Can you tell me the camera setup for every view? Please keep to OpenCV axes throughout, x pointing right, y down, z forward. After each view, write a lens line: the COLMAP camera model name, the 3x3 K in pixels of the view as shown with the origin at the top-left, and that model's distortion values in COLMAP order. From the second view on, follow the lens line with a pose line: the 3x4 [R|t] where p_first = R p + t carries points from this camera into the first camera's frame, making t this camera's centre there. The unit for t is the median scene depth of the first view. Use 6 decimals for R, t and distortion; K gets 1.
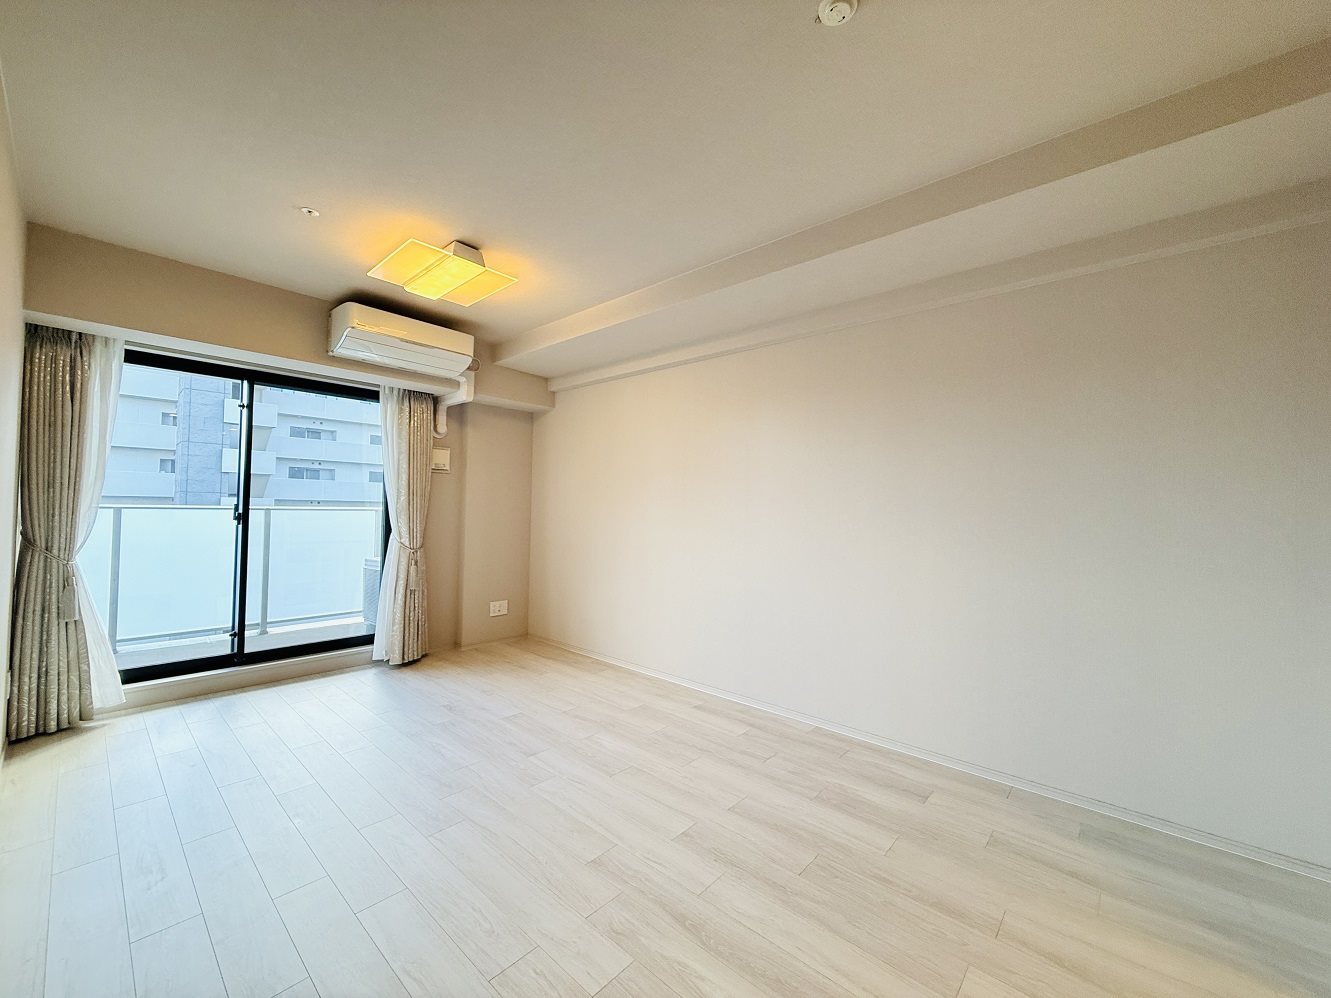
lens RADIAL K [[533.0, 0, 662.6], [0, 533.0, 500.5], [0, 0, 1]] dist [0.000006, 0.000279]
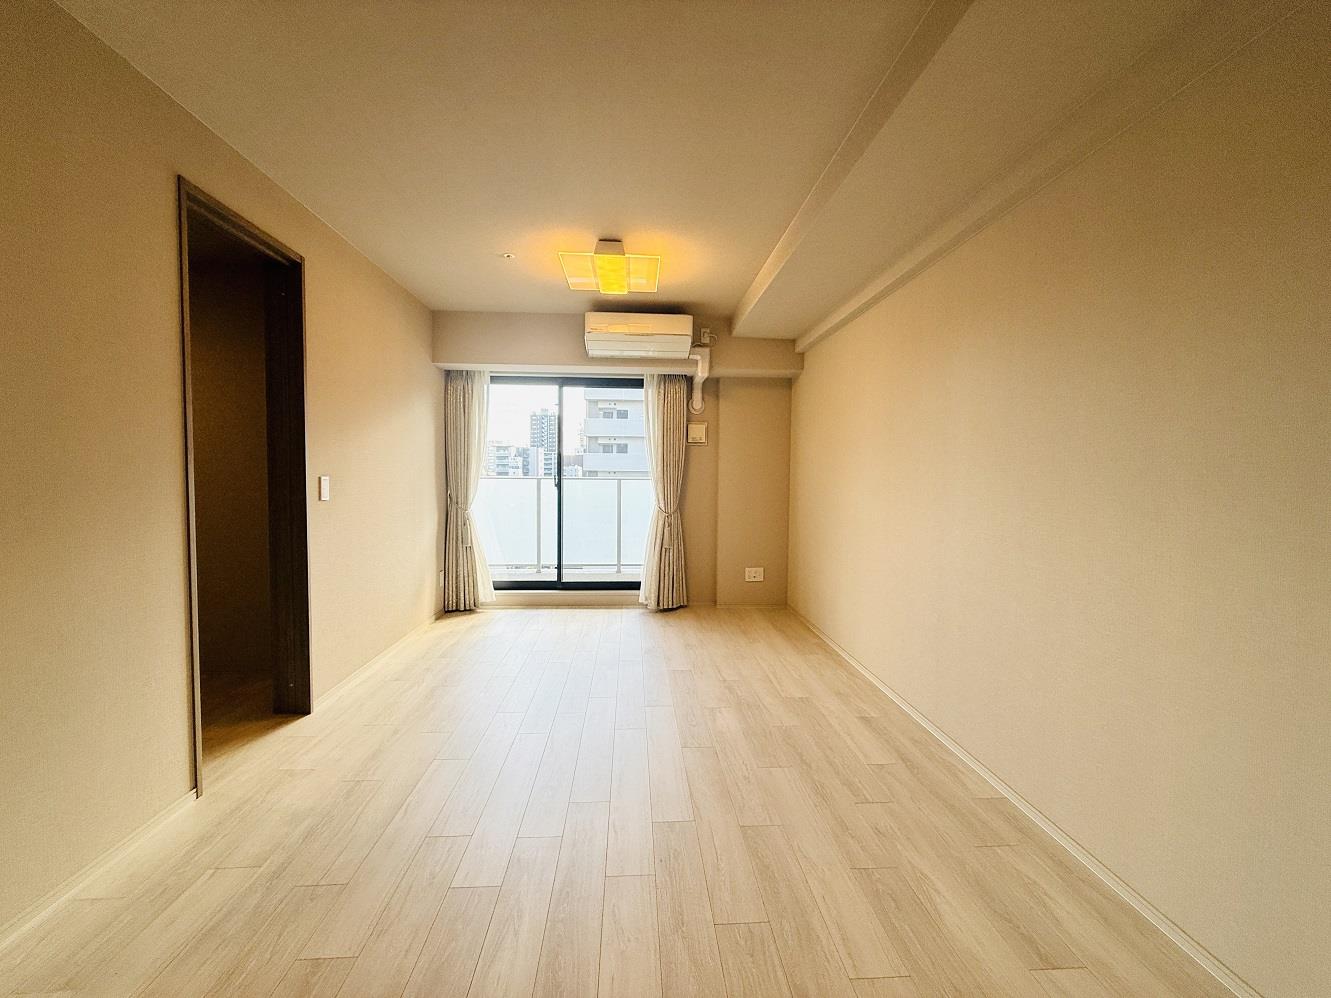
lens RADIAL K [[533.0, 0, 660.0], [0, 533.0, 499.1], [0, 0, 1]] dist [0.000006, 0.000279]
pose [[0.711435, 0.022498, -0.702392, 0.376616], [0.015204, 0.998761, 0.047390, 0.006824], [0.702587, -0.044394, 0.710211, 0.195288]]
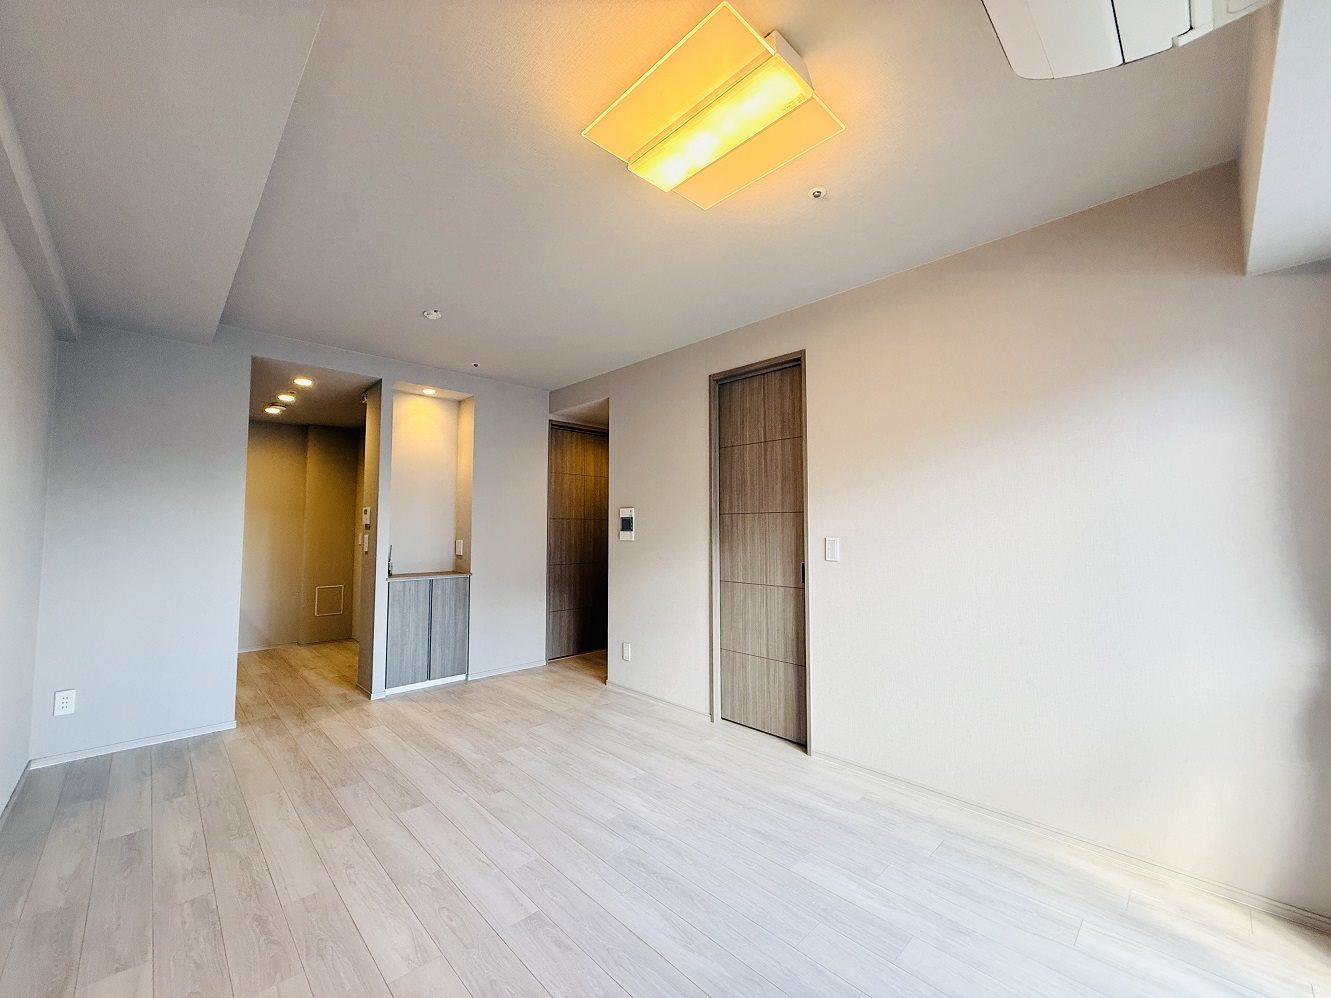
lens RADIAL K [[533.0, 0, 661.4], [0, 533.0, 494.3], [0, 0, 1]] dist [0.000006, 0.000279]
pose [[-0.997439, -0.012471, 0.070424, -0.325965], [-0.018100, 0.996642, -0.079857, 0.008010], [-0.069192, -0.080927, -0.994315, 1.235036]]
